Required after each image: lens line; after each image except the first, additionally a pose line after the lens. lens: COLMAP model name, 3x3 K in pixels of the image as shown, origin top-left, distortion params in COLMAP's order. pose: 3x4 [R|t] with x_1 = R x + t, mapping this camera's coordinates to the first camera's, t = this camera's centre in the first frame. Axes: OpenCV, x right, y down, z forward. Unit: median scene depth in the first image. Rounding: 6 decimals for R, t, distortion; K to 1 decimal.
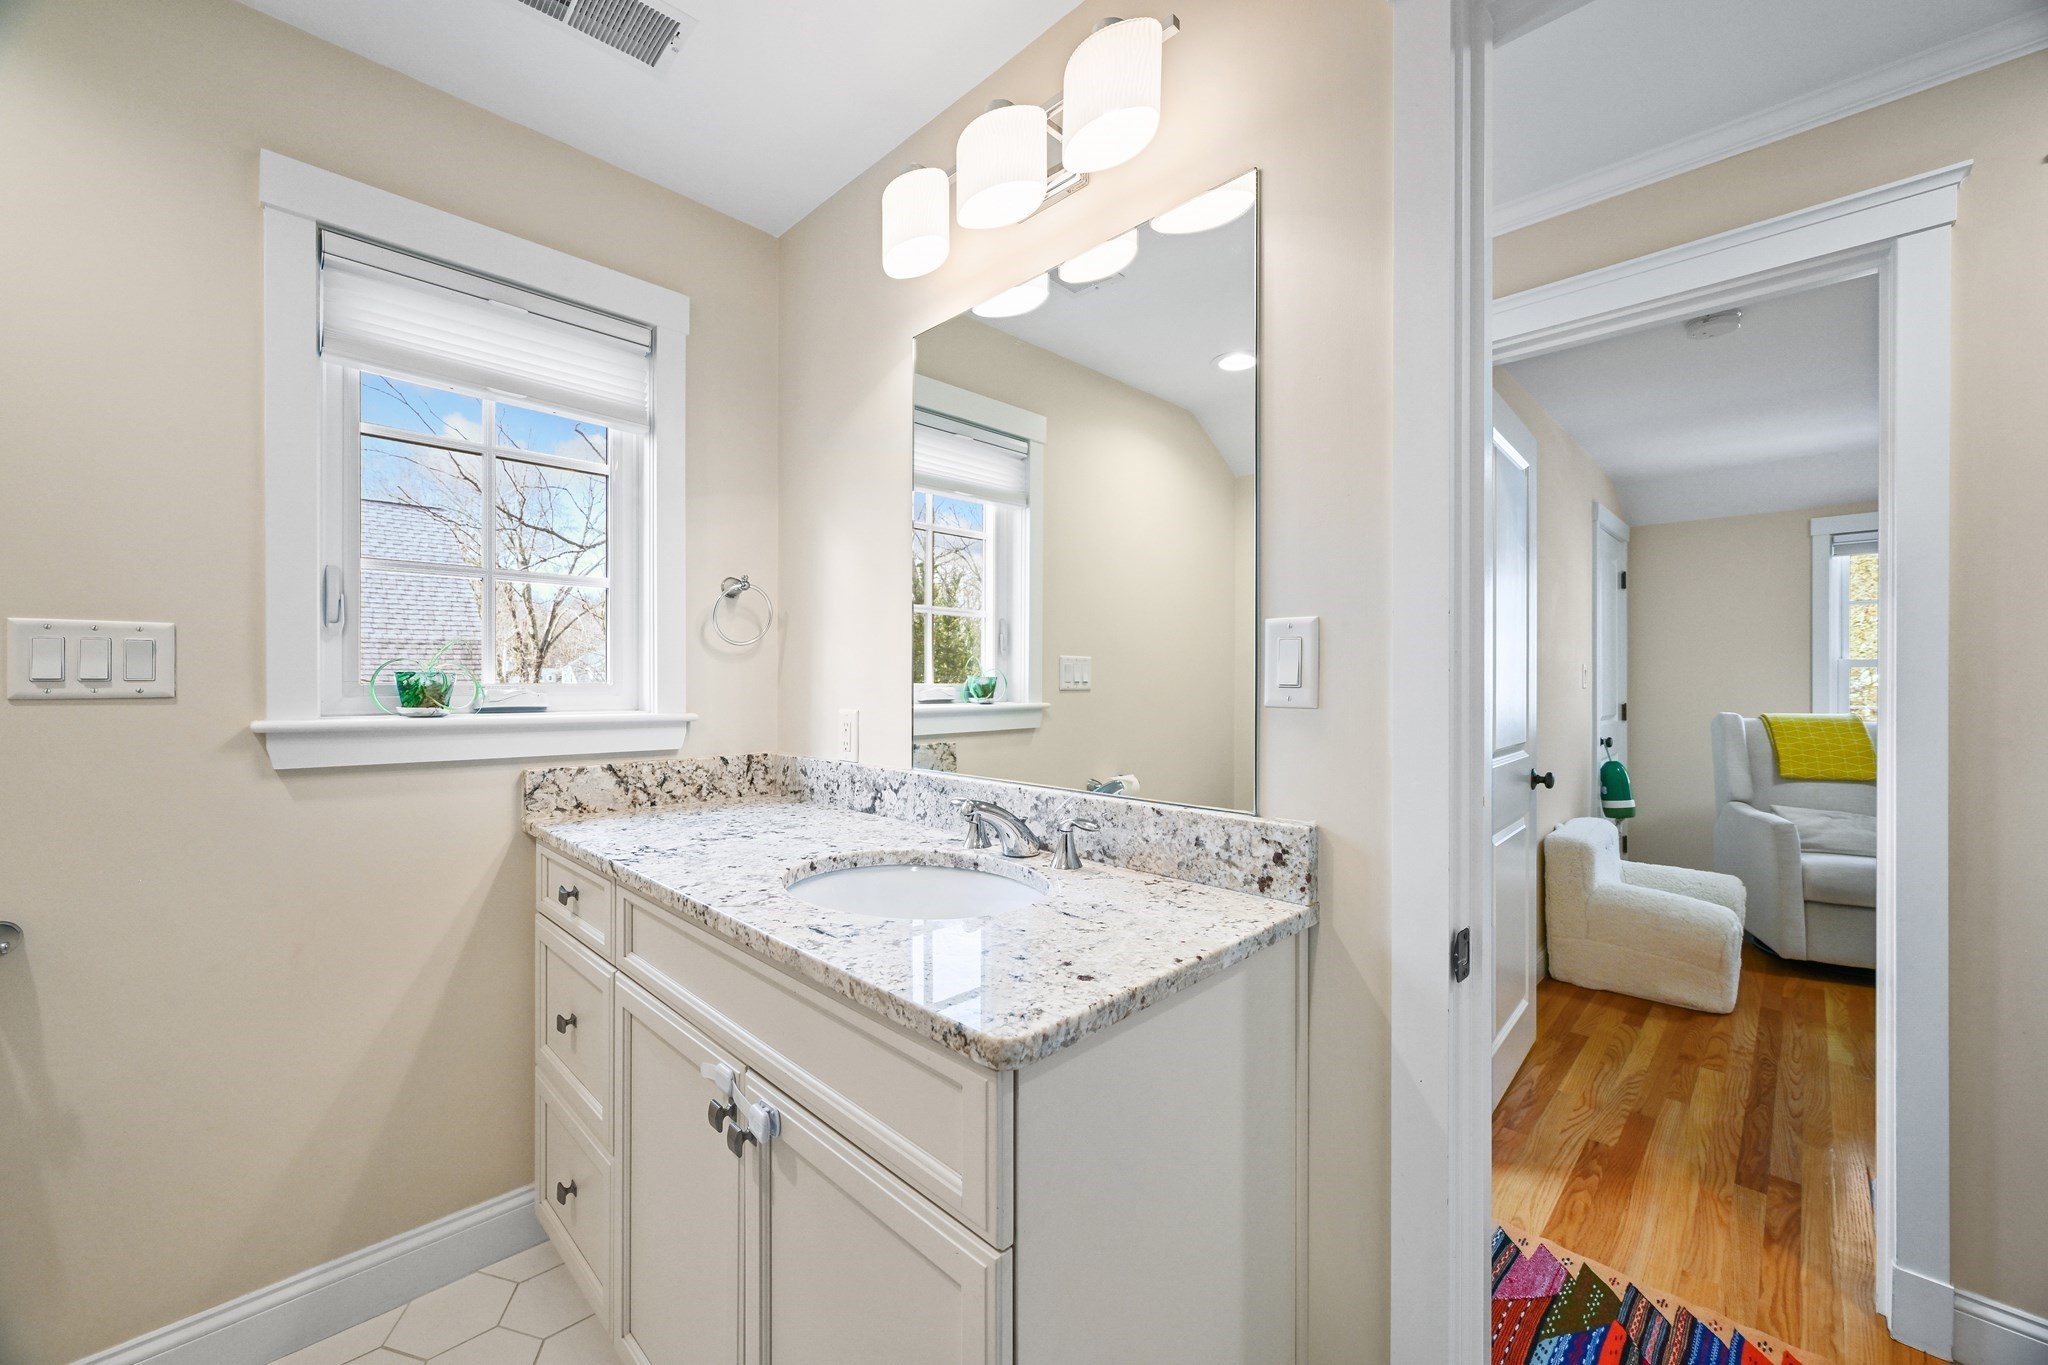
lens RADIAL K [[793.0, 0, 1024.0], [0, 793.0, 682.5], [0, 0, 1]] dist [-0.002598, 0.000606]
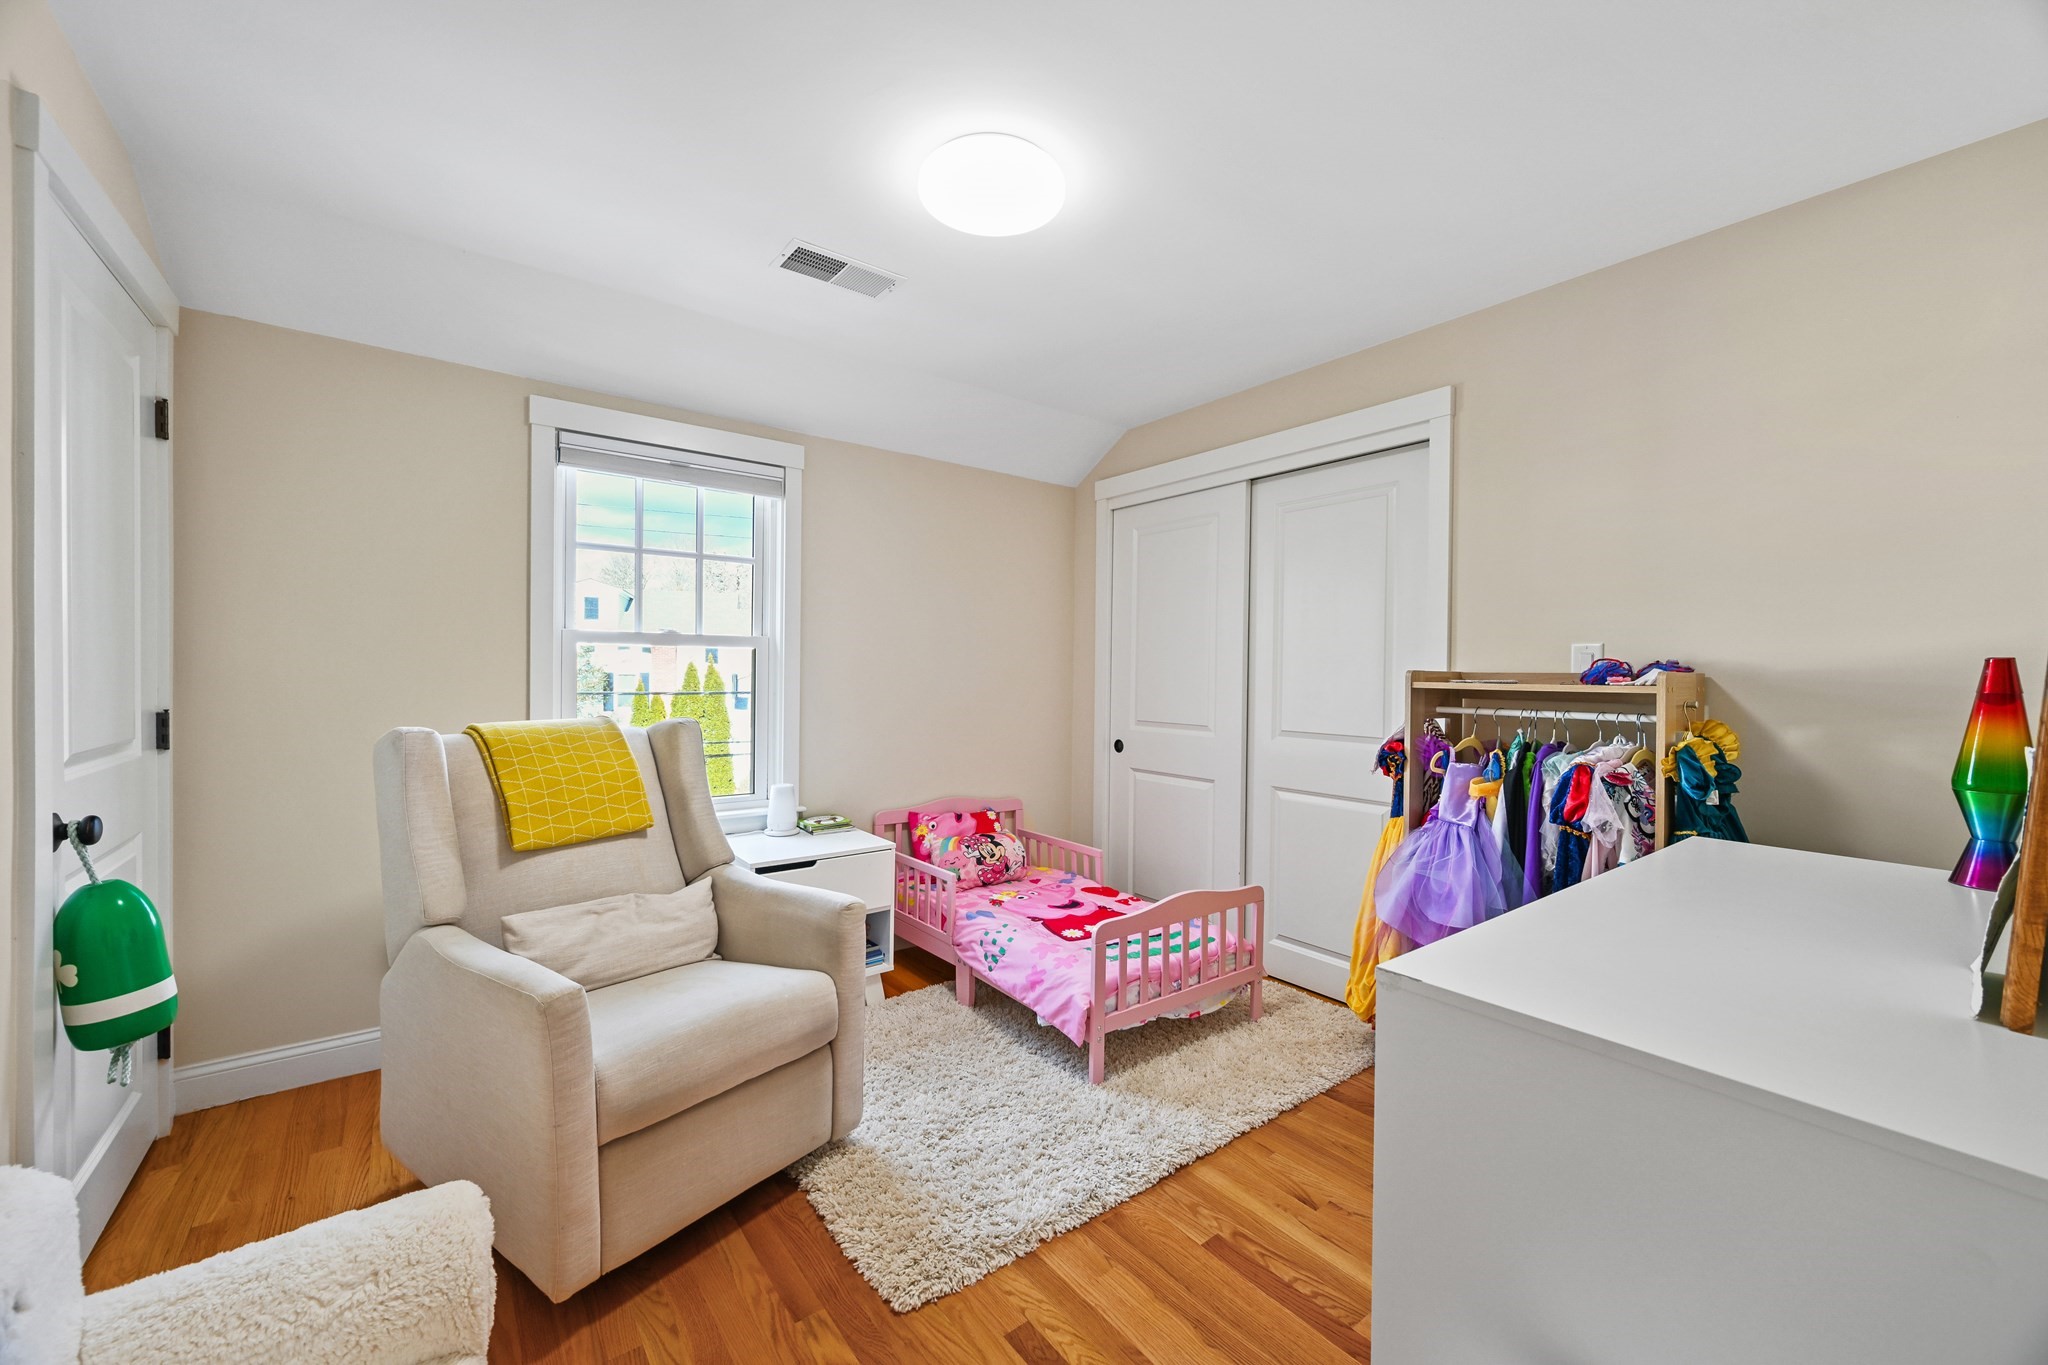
lens RADIAL K [[793.0, 0, 1024.0], [0, 793.0, 682.5], [0, 0, 1]] dist [-0.002598, 0.000606]
pose [[0.135731, -0.001077, 0.990745, 0.483239], [0.000480, 0.999999, 0.001022, 0.012150], [-0.990746, 0.000337, 0.135731, 0.587019]]
